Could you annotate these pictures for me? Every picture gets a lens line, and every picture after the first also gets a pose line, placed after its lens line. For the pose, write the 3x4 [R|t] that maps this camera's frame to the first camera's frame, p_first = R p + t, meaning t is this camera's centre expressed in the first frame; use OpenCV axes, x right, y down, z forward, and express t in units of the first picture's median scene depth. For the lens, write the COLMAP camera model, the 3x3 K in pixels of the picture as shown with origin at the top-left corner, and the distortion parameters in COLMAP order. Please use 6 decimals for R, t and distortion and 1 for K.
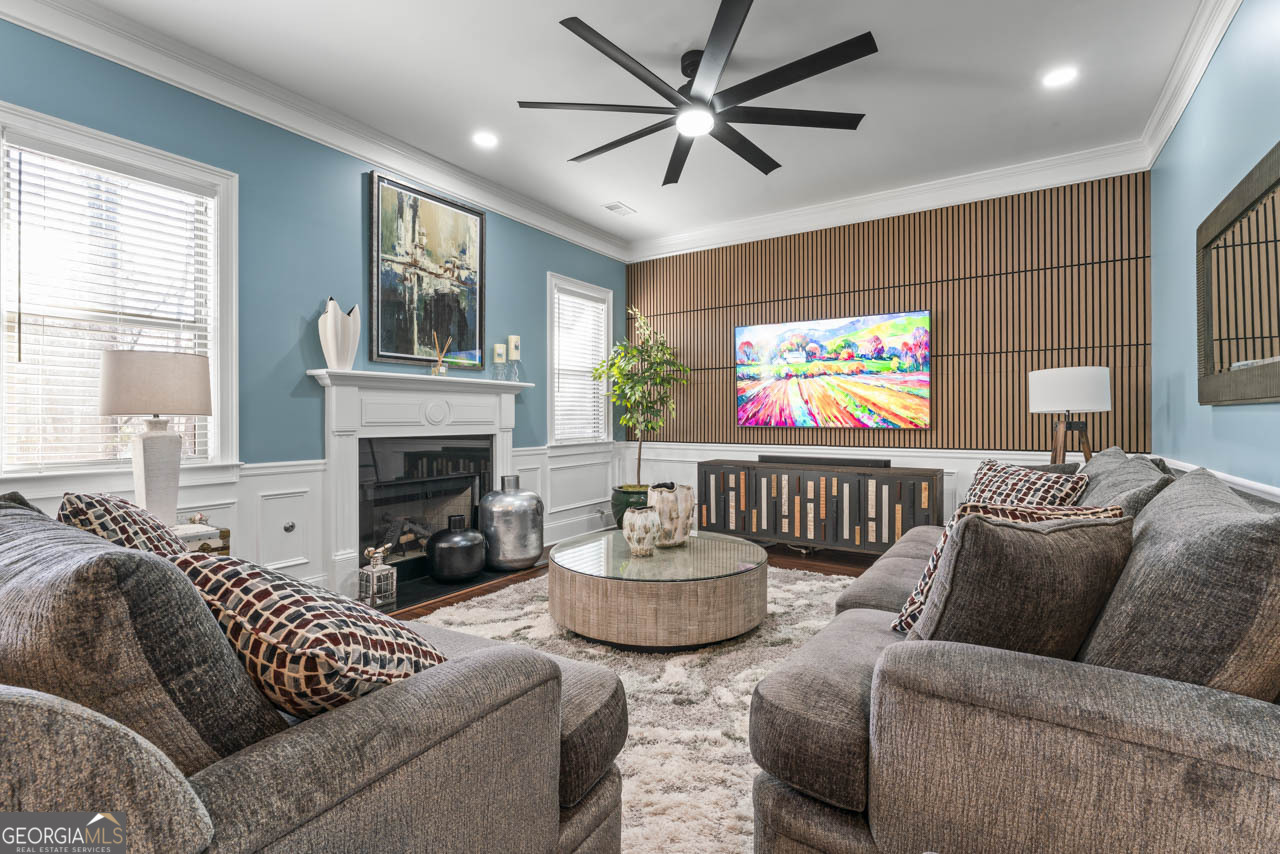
lens RADIAL K [[578.5, 0, 638.6], [0, 578.5, 418.0], [0, 0, 1]] dist [-0.002030, -0.000377]
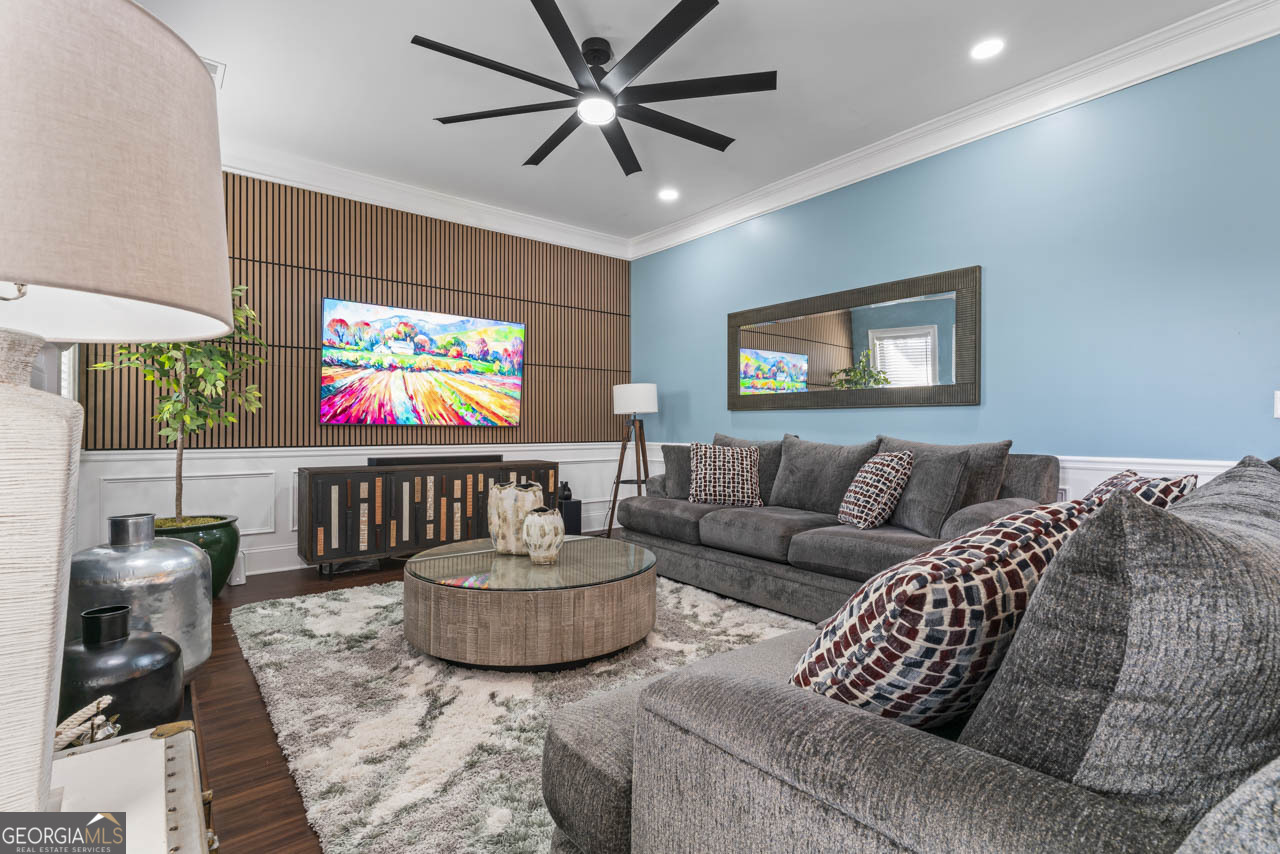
lens RADIAL K [[599.6, 0, 640.0], [0, 599.6, 427.0], [0, 0, 1]] dist [0.002271, 0.000073]
pose [[0.305532, 0.003035, 0.952177, -0.549158], [-0.002997, 0.999993, -0.002225, 0.021557], [-0.952177, -0.002174, 0.305539, 0.394322]]
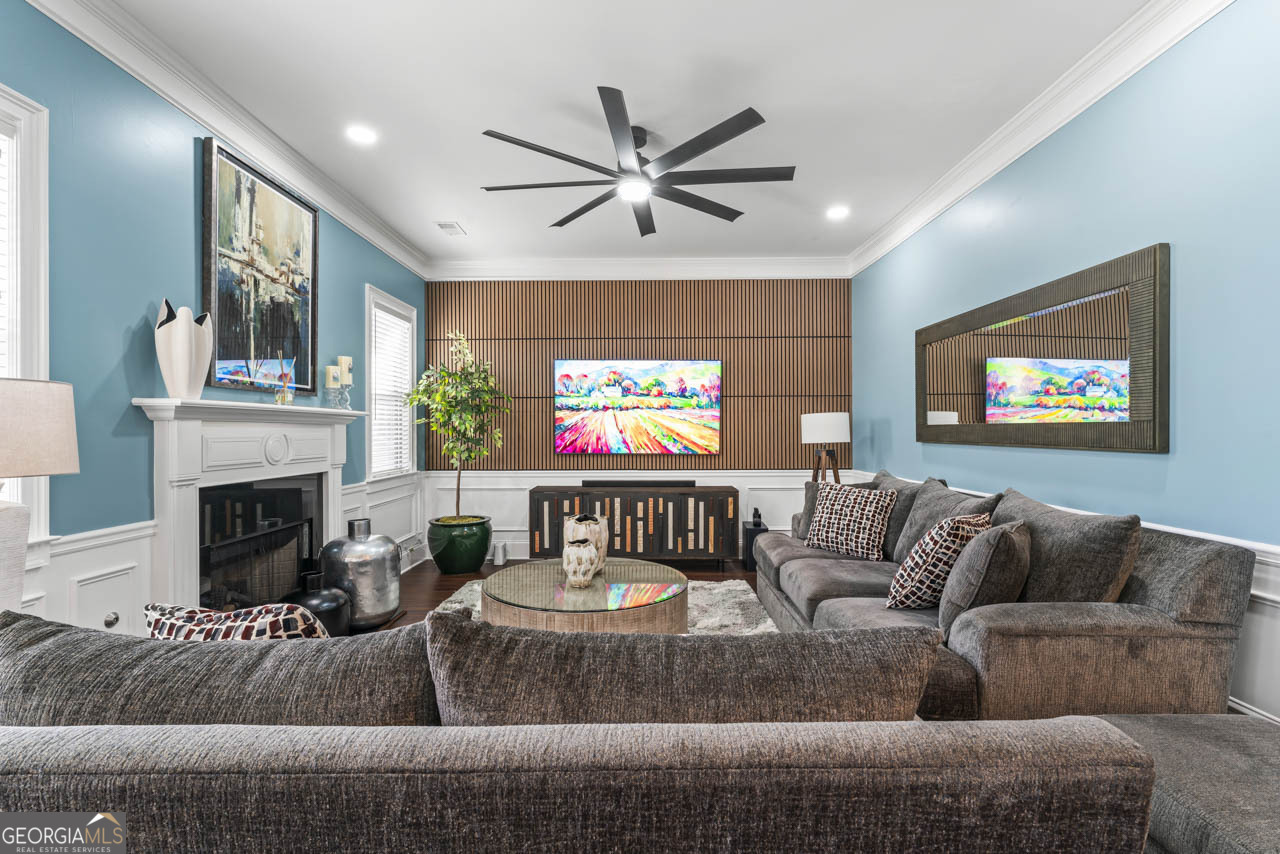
lens RADIAL K [[578.4, 0, 635.0], [0, 578.4, 431.5], [0, 0, 1]] dist [-0.000447, 0.000023]
pose [[0.839512, -0.001045, 0.543340, -0.325987], [0.001377, 0.999999, -0.000205, -0.030086], [-0.543340, 0.000920, 0.839512, 0.041560]]
